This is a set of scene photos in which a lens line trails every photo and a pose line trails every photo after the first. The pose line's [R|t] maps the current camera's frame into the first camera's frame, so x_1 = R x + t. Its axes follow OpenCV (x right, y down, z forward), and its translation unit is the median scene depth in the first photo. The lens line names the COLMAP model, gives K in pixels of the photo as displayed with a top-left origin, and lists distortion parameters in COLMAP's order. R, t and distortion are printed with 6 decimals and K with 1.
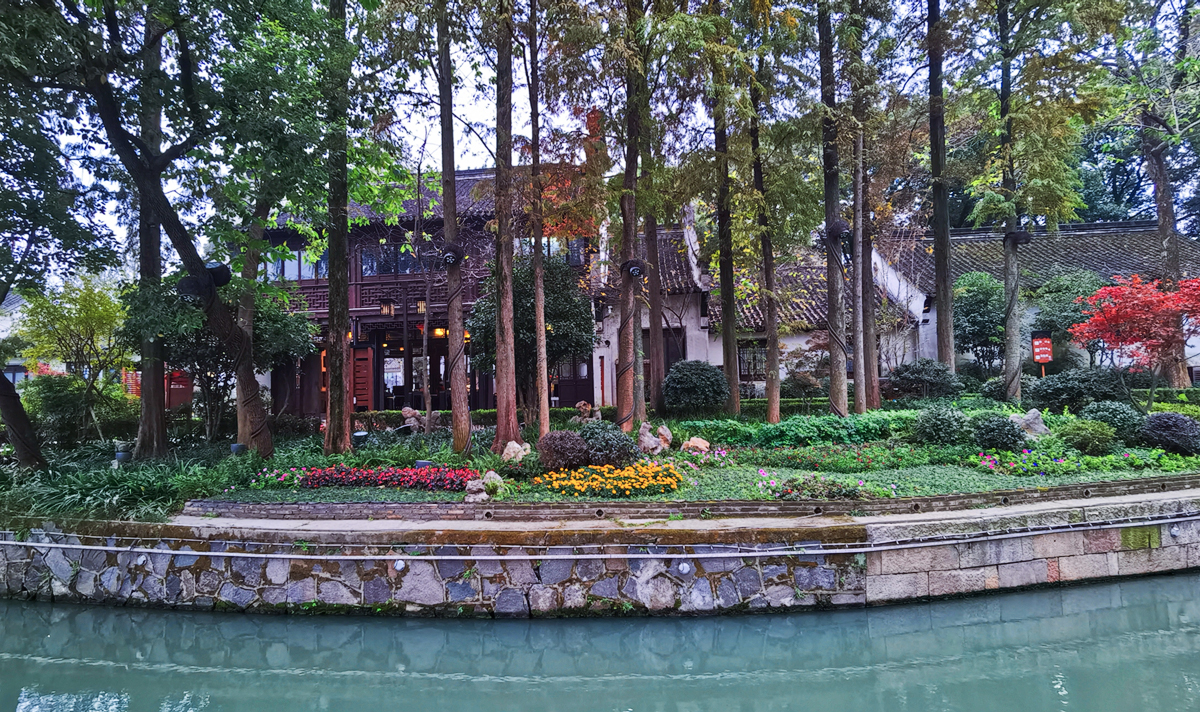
lens RADIAL K [[645.9, 0, 599.7], [0, 645.9, 357.0], [0, 0, 1]] dist [-0.000030, -0.000102]
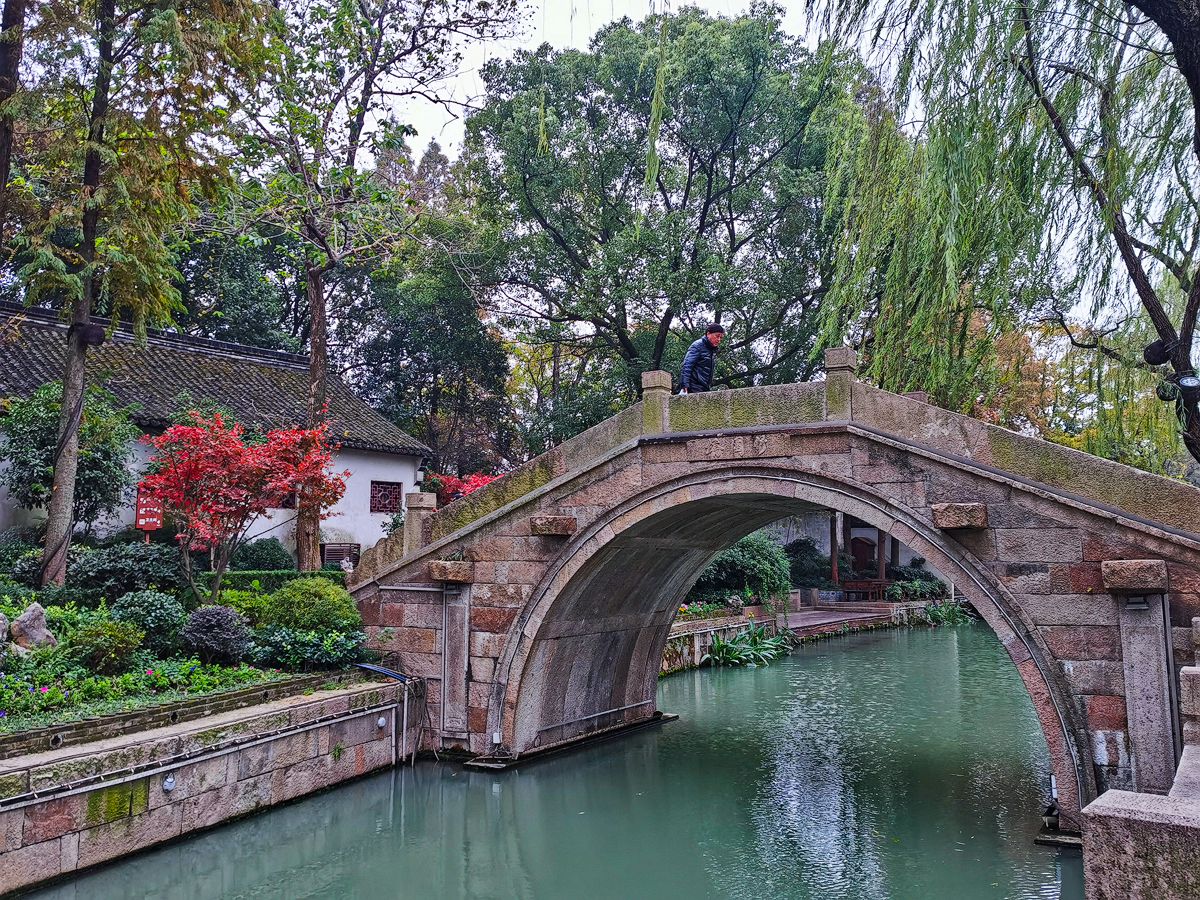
lens RADIAL K [[1048.4, 0, 600.3], [0, 1048.4, 448.7], [0, 0, 1]] dist [-0.010185, -0.014022]
pose [[0.541689, 0.112522, 0.833013, 0.162877], [-0.060474, 0.993649, -0.094895, -0.005719], [-0.838401, 0.001028, 0.545054, 0.009736]]
